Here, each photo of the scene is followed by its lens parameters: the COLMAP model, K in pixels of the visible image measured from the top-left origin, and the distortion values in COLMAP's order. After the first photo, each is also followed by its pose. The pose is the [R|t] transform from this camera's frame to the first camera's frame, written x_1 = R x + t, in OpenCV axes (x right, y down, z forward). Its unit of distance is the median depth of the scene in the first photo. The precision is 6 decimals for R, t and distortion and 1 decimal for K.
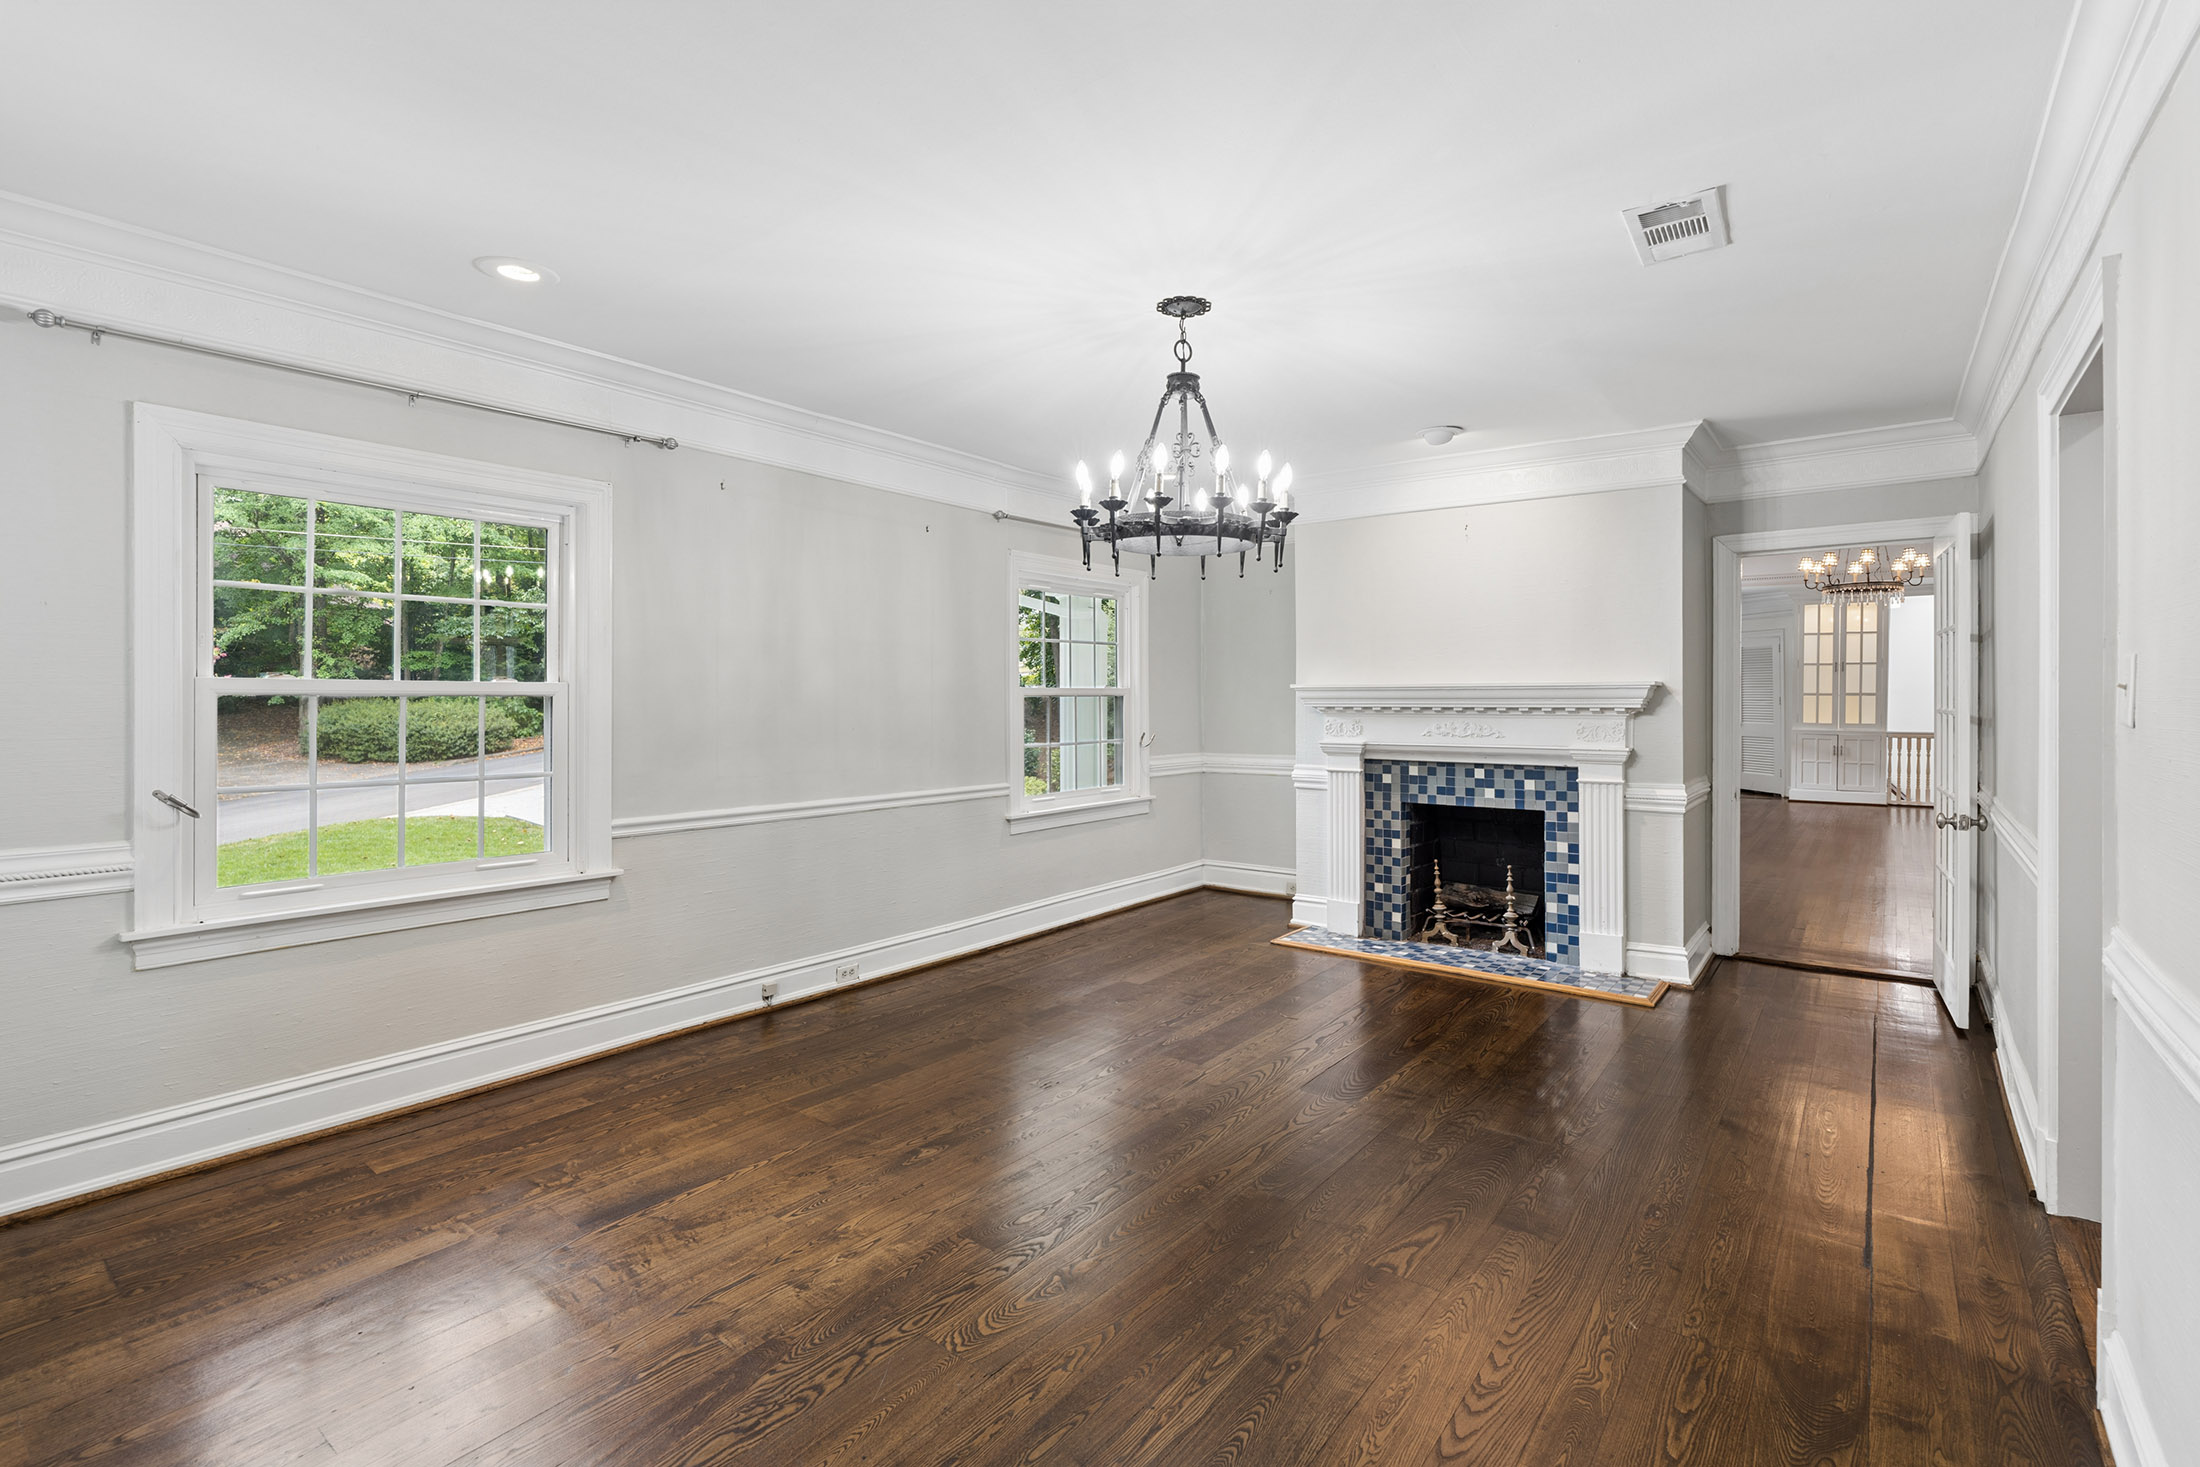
lens RADIAL K [[996.5, 0, 1103.5], [0, 996.5, 727.0], [0, 0, 1]] dist [-0.004419, 0.000183]
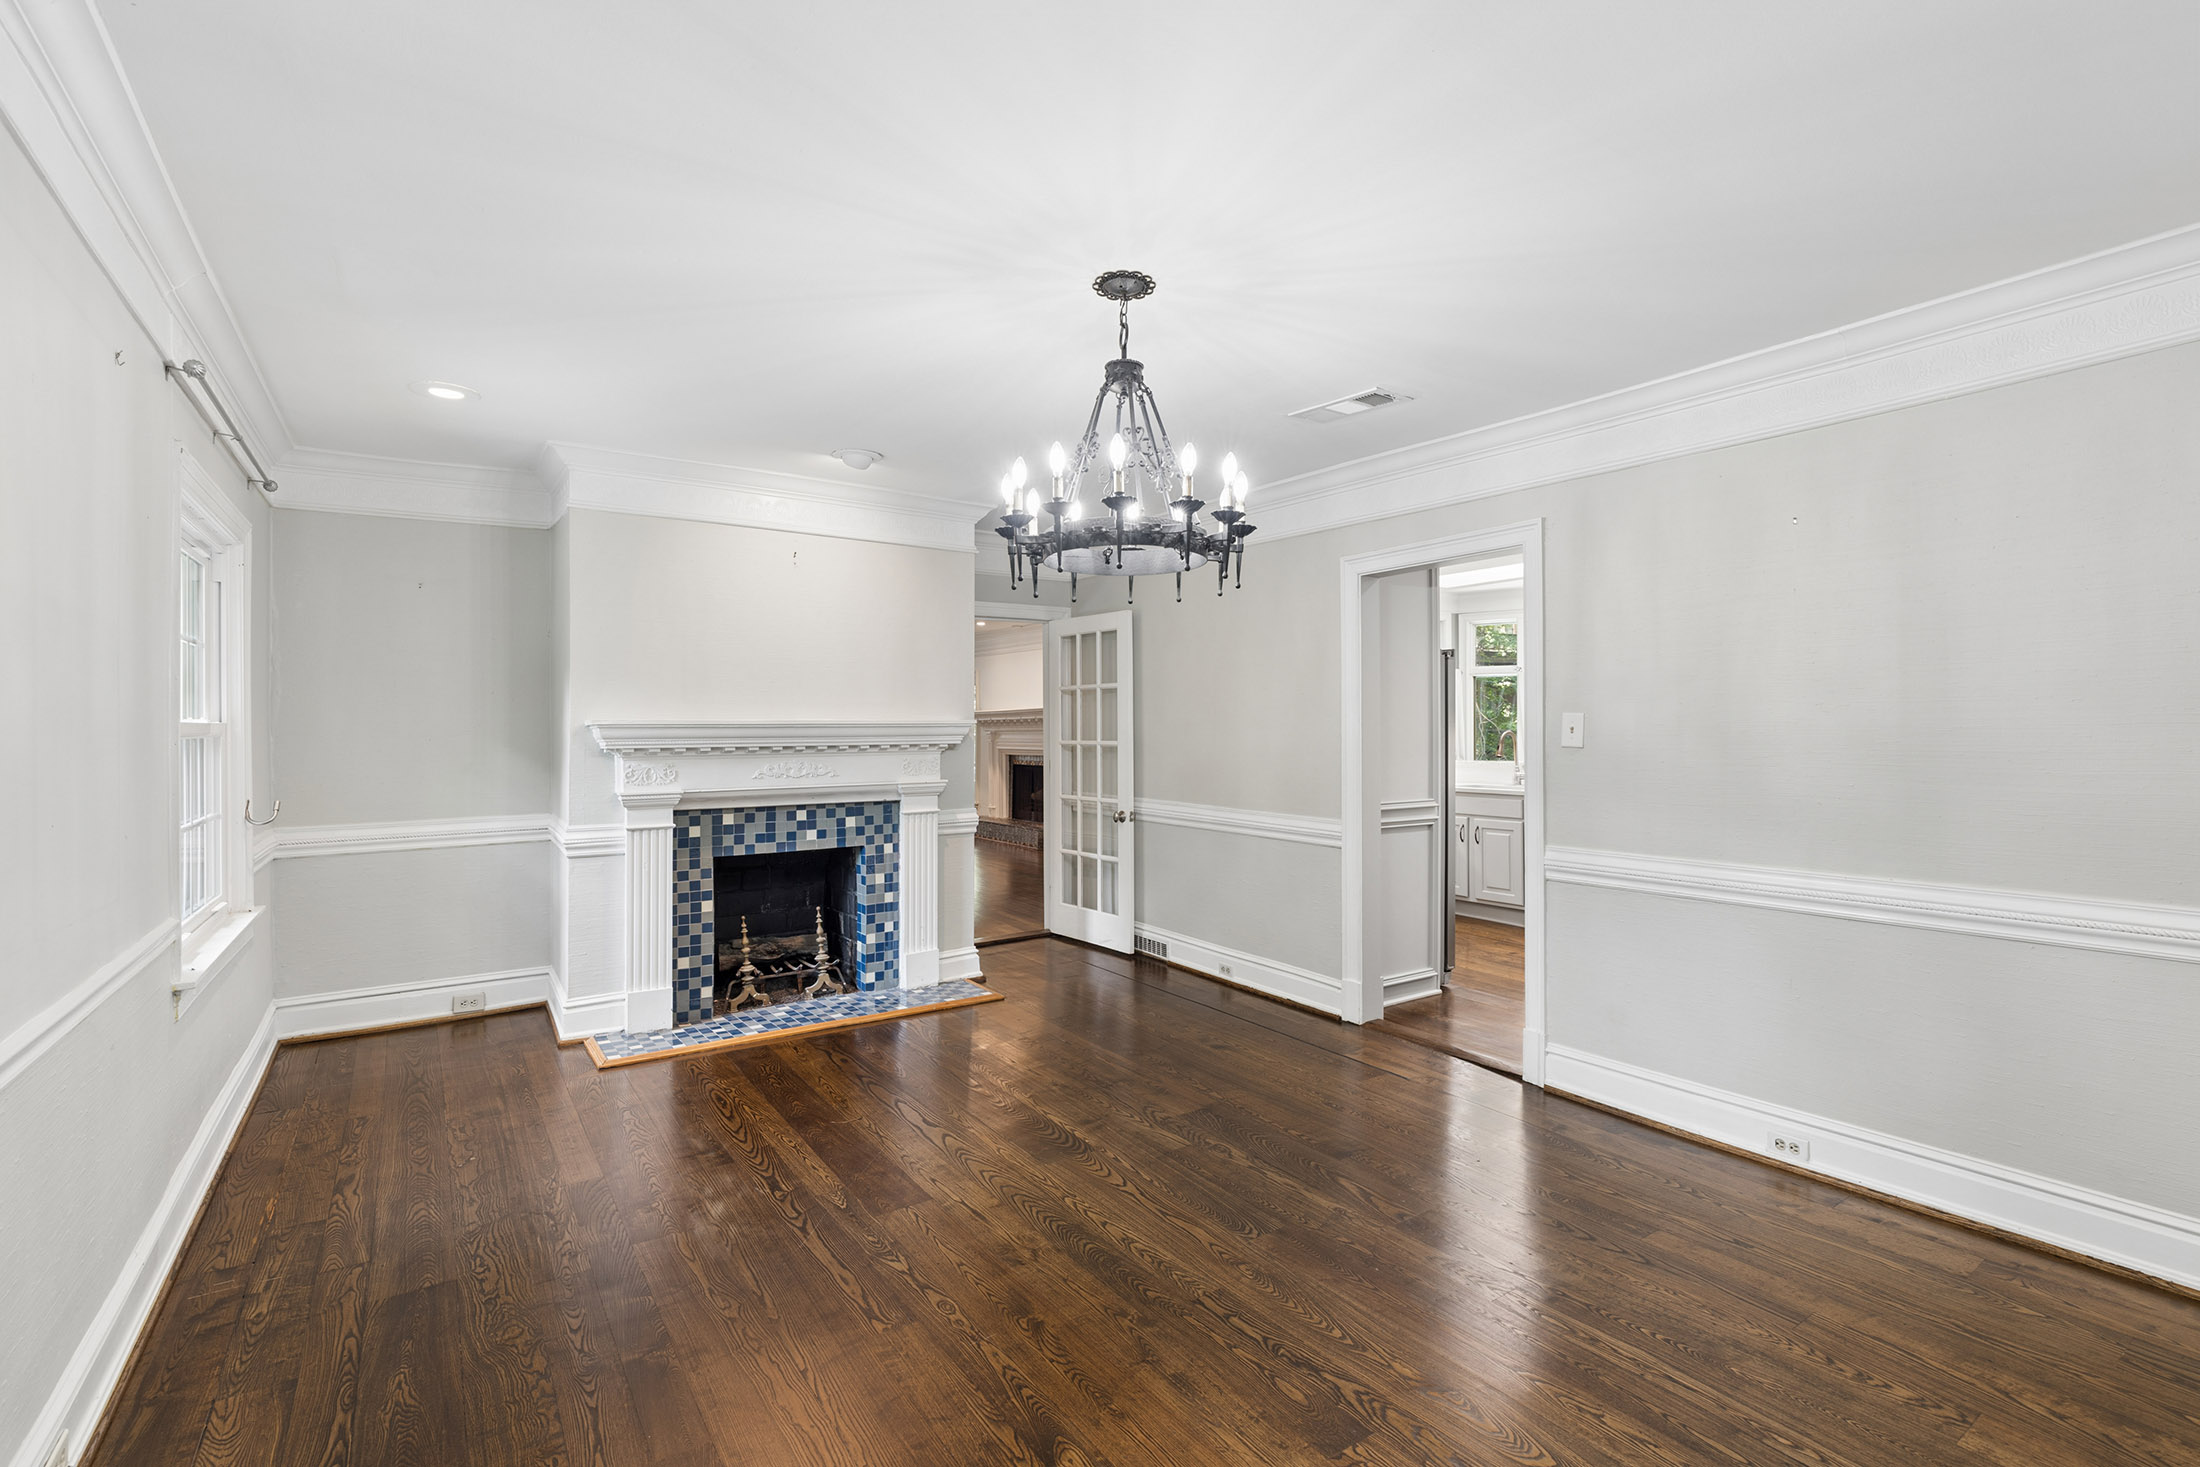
lens RADIAL K [[989.0, 0, 1065.9], [0, 989.0, 736.0], [0, 0, 1]] dist [-0.009679, 0.000054]
pose [[0.321667, -0.004798, 0.946841, -0.434459], [0.033789, 0.999408, -0.006415, -0.014588], [-0.946250, 0.034057, 0.321639, 0.450645]]
